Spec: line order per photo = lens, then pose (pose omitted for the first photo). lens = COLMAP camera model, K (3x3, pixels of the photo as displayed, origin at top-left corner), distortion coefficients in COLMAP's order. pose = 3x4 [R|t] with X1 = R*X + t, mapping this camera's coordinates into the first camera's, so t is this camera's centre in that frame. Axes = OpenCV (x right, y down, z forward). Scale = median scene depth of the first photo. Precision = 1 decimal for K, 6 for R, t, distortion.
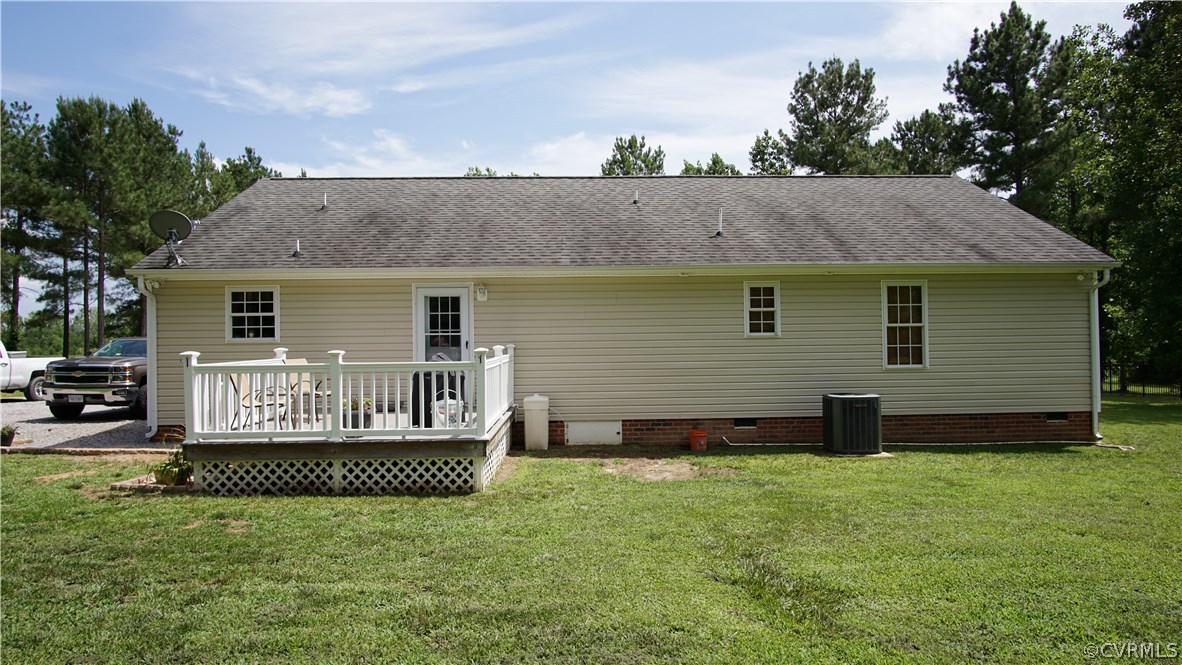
lens RADIAL K [[624.8, 0, 595.0], [0, 624.8, 338.0], [0, 0, 1]] dist [-0.022096, -0.001227]
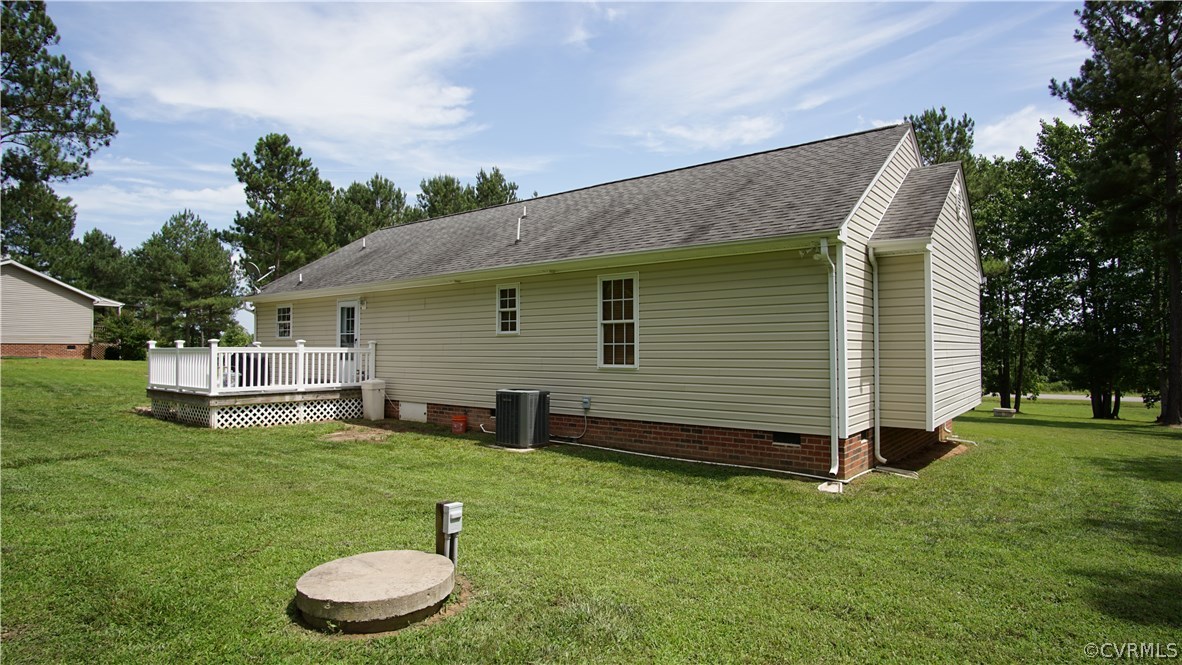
lens RADIAL K [[624.8, 0, 619.5], [0, 624.8, 326.2], [0, 0, 1]] dist [-0.022096, -0.001227]
pose [[0.780344, -0.013609, -0.625202, 1.084080], [-0.010501, 0.999337, -0.034860, 0.018663], [0.625262, 0.033769, 0.779684, 0.272933]]
